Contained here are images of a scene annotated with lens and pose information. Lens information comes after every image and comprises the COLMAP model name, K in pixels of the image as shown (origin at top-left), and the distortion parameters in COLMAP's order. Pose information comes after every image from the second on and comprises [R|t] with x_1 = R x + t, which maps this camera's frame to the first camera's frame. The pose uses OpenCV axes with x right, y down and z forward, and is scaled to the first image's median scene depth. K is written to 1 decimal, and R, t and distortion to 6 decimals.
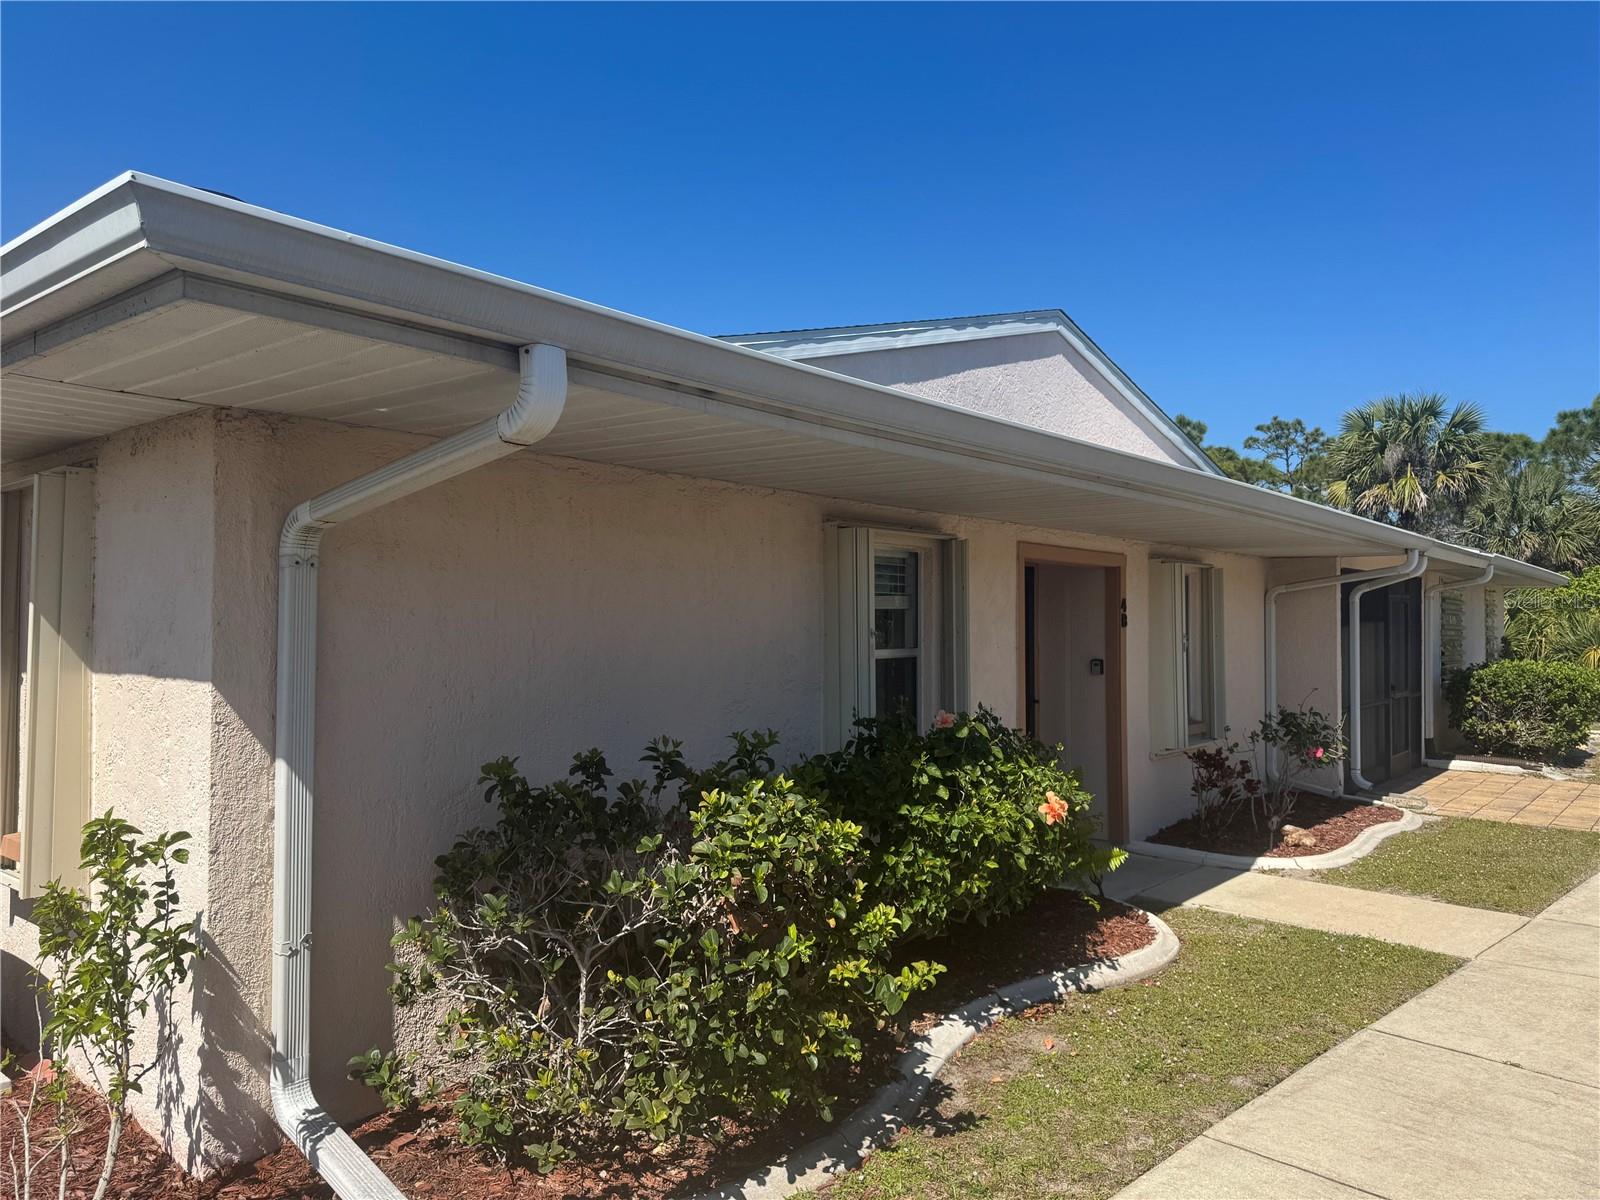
lens RADIAL K [[1133.6, 0, 803.8], [0, 1133.6, 593.4], [0, 0, 1]] dist [0.066123, -0.047605]
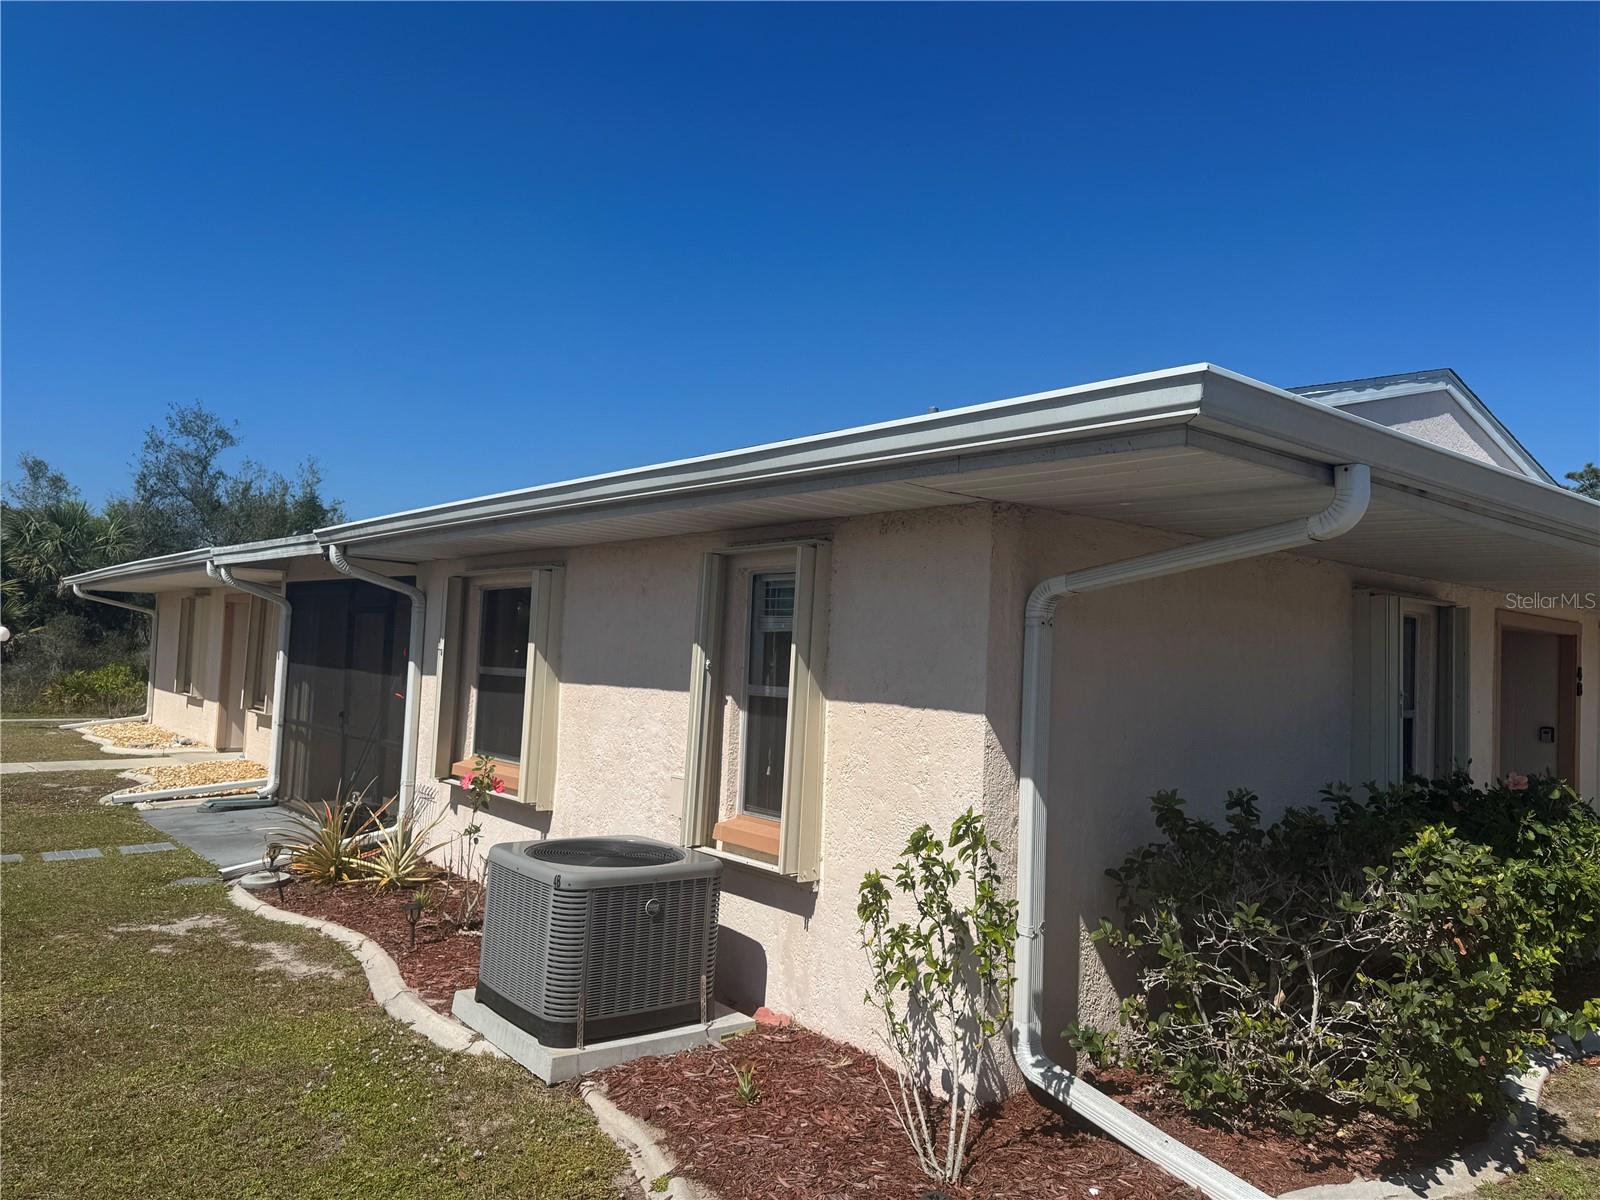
lens RADIAL K [[1133.6, 0, 789.7], [0, 1133.6, 606.8], [0, 0, 1]] dist [0.066123, -0.047605]
pose [[0.982658, 0.033599, -0.182357, -0.461818], [-0.037014, 0.999197, -0.015356, -0.014667], [0.181694, 0.021839, 0.983113, -0.265421]]
